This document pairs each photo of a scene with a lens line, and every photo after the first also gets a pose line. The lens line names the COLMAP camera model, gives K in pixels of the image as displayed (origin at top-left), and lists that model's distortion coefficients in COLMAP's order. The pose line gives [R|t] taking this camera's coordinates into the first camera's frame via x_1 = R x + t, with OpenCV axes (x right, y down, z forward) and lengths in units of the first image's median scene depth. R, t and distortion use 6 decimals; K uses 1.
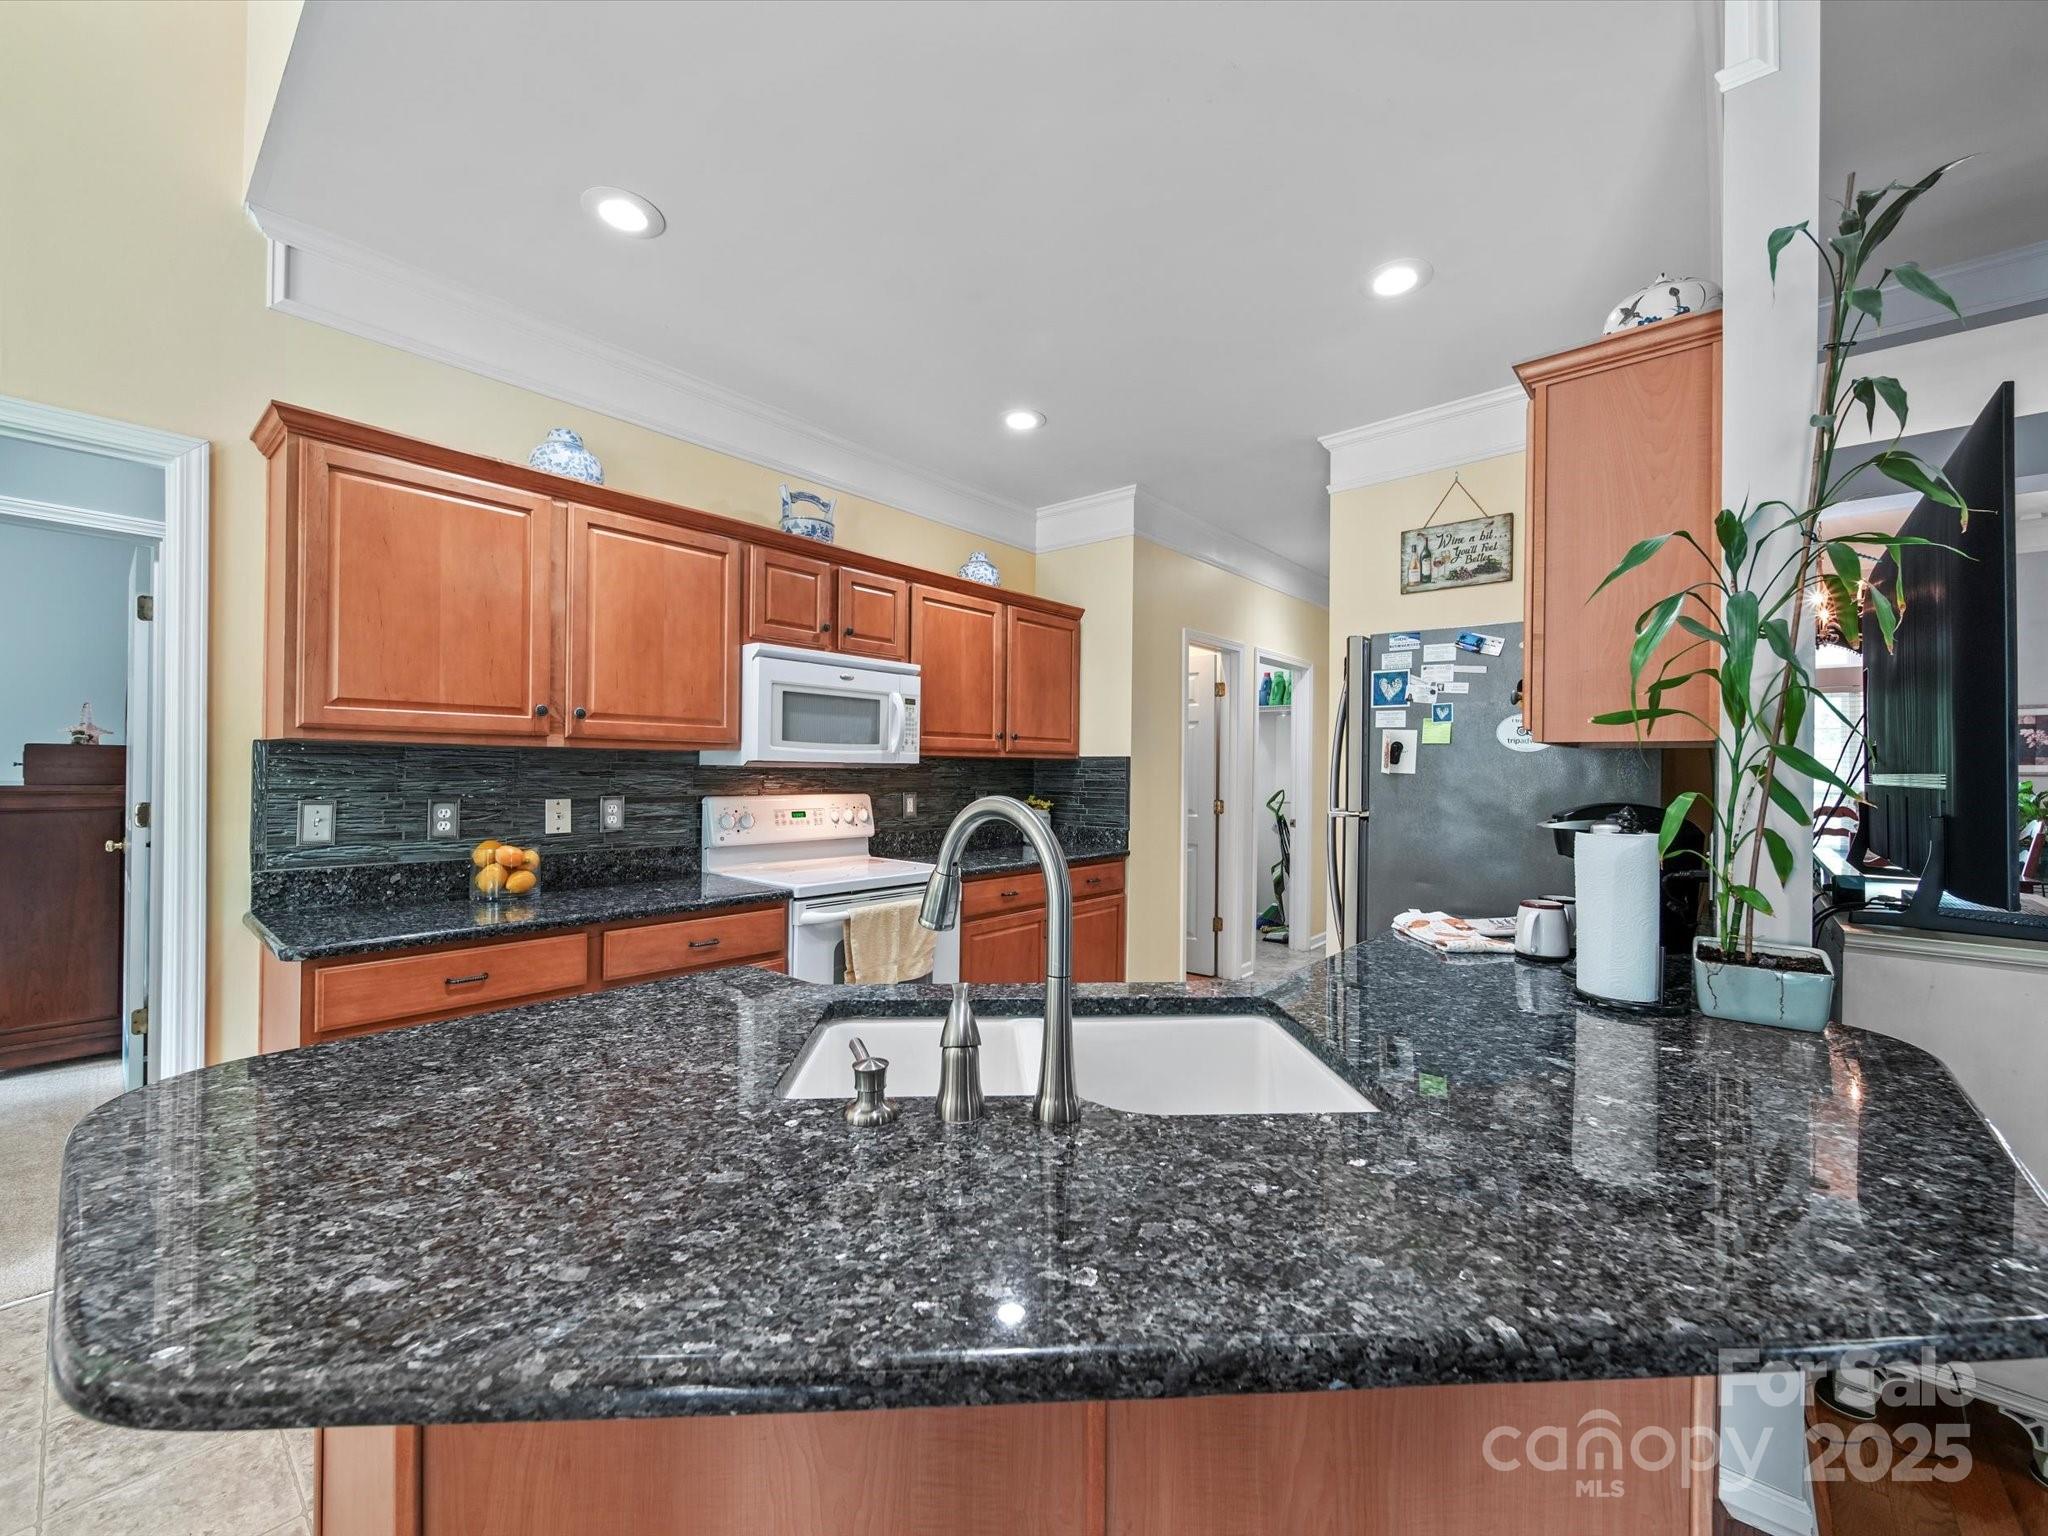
lens RADIAL K [[820.5, 0, 1027.1], [0, 820.5, 769.8], [0, 0, 1]] dist [-0.001591, -0.001032]
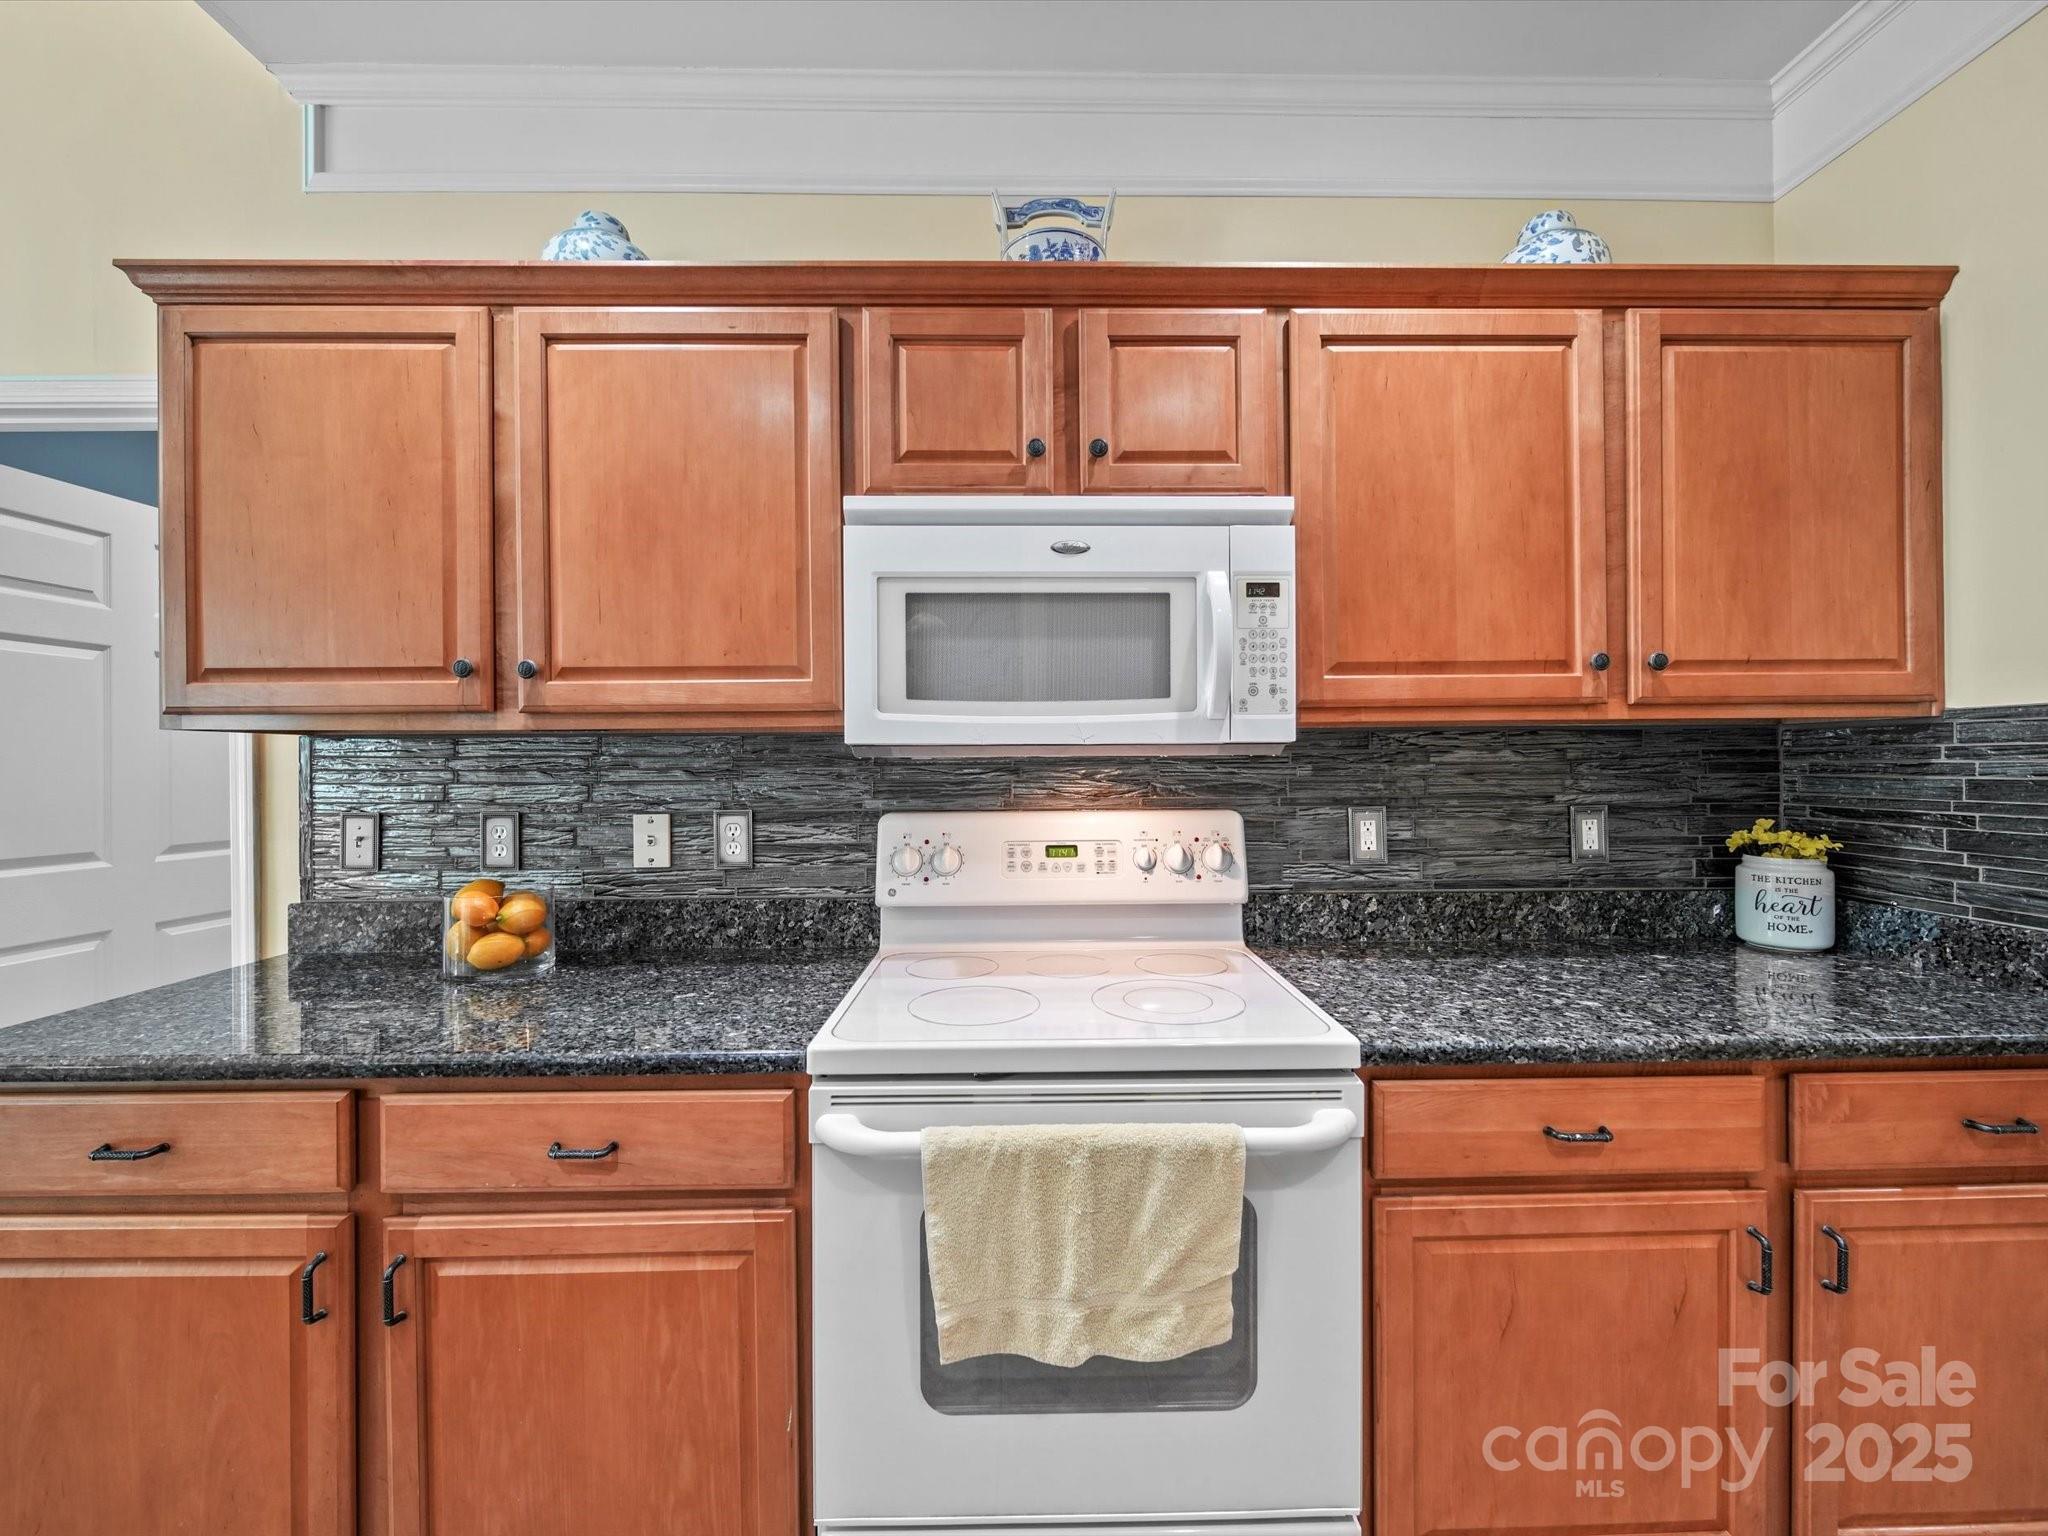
lens RADIAL K [[820.5, 0, 1024.5], [0, 820.5, 759.3], [0, 0, 1]] dist [-0.001591, -0.001032]
pose [[0.666097, -0.017316, -0.745664, 0.081414], [0.014845, 0.999840, -0.009957, 0.003190], [0.745717, -0.004437, 0.666248, 0.653824]]
